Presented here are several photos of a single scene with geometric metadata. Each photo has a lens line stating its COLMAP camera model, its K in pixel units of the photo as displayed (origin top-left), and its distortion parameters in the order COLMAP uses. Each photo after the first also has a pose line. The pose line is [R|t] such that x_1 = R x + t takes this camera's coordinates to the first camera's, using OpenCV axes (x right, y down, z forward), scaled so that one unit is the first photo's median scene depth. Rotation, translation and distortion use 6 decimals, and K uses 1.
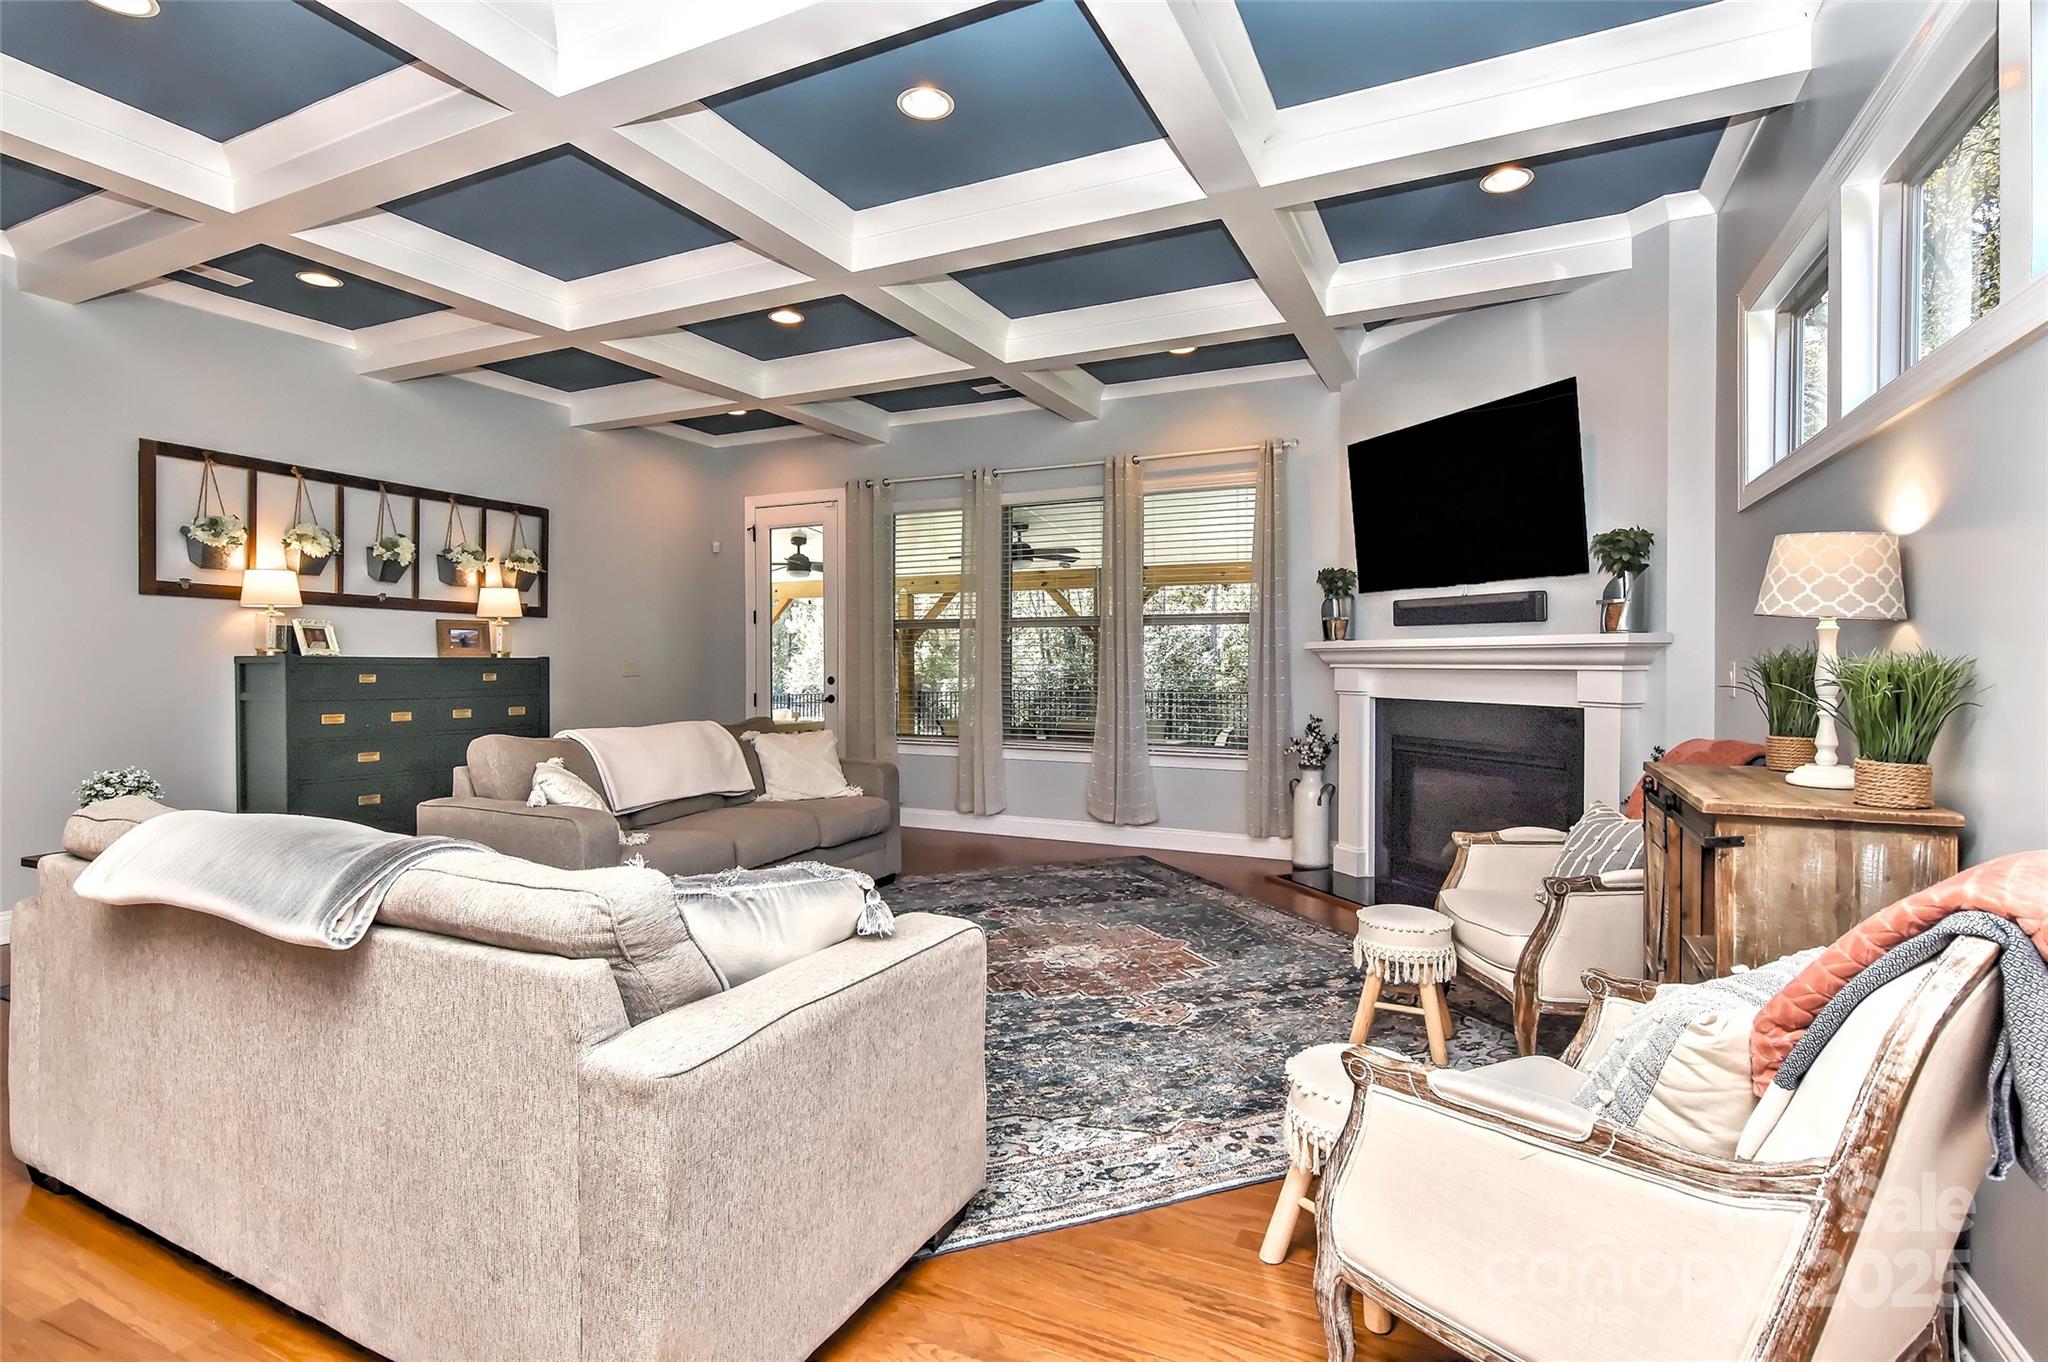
lens RADIAL K [[967.4, 0, 1024.0], [0, 967.4, 681.0], [0, 0, 1]] dist [0.019247, -0.000407]
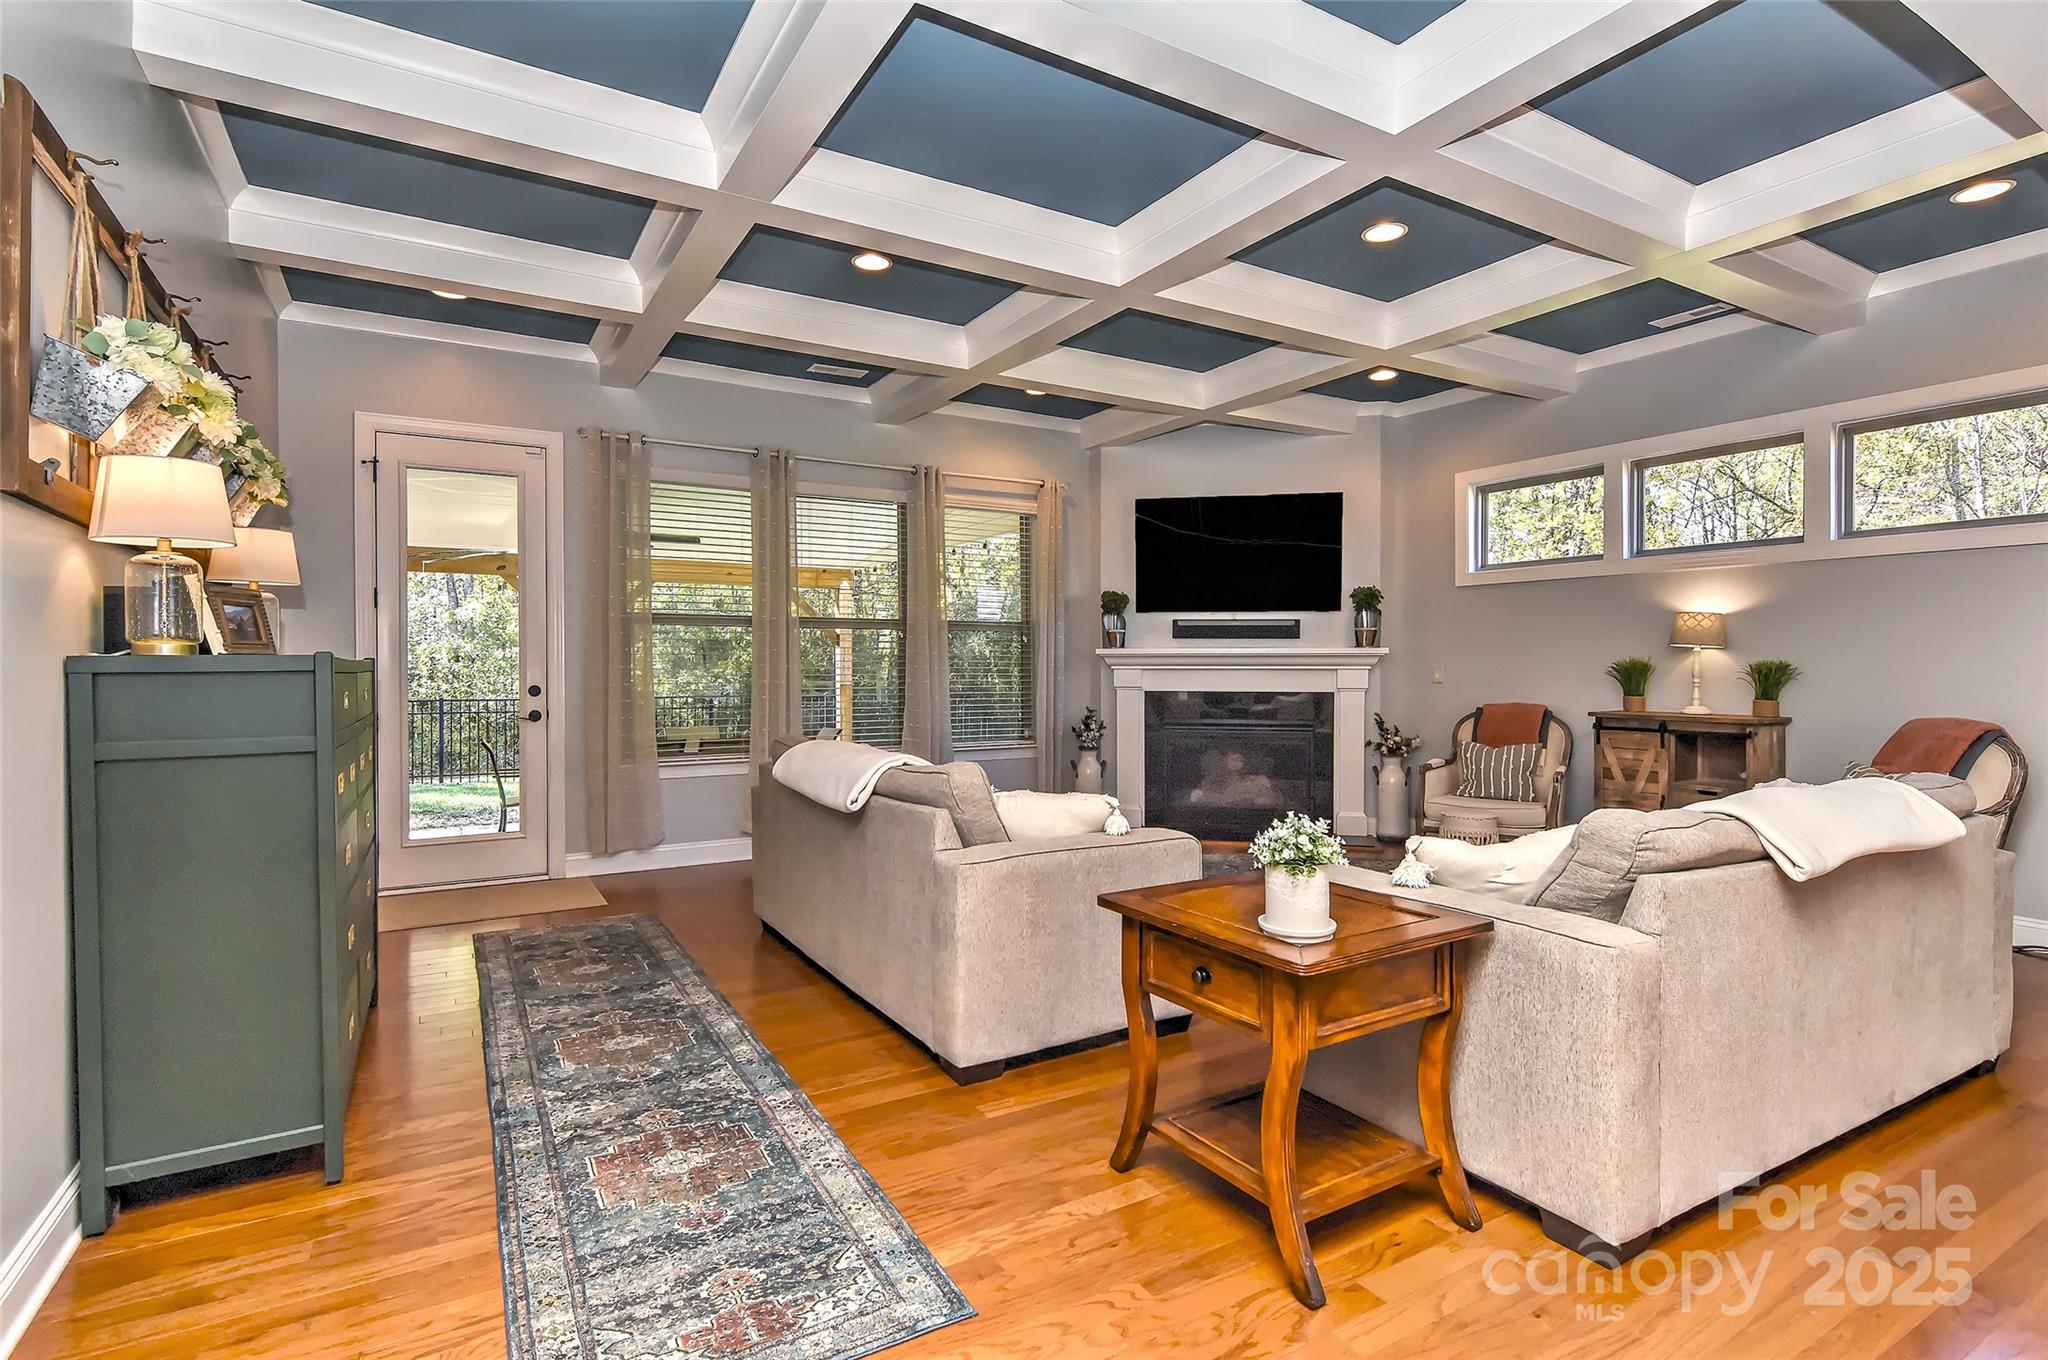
lens RADIAL K [[982.8, 0, 997.1], [0, 982.8, 669.3], [0, 0, 1]] dist [-0.003126, -0.000987]
pose [[0.562337, -0.004859, 0.826894, -0.850514], [0.017010, 0.999839, -0.005692, -0.009121], [-0.826733, 0.017267, 0.562329, 0.406034]]
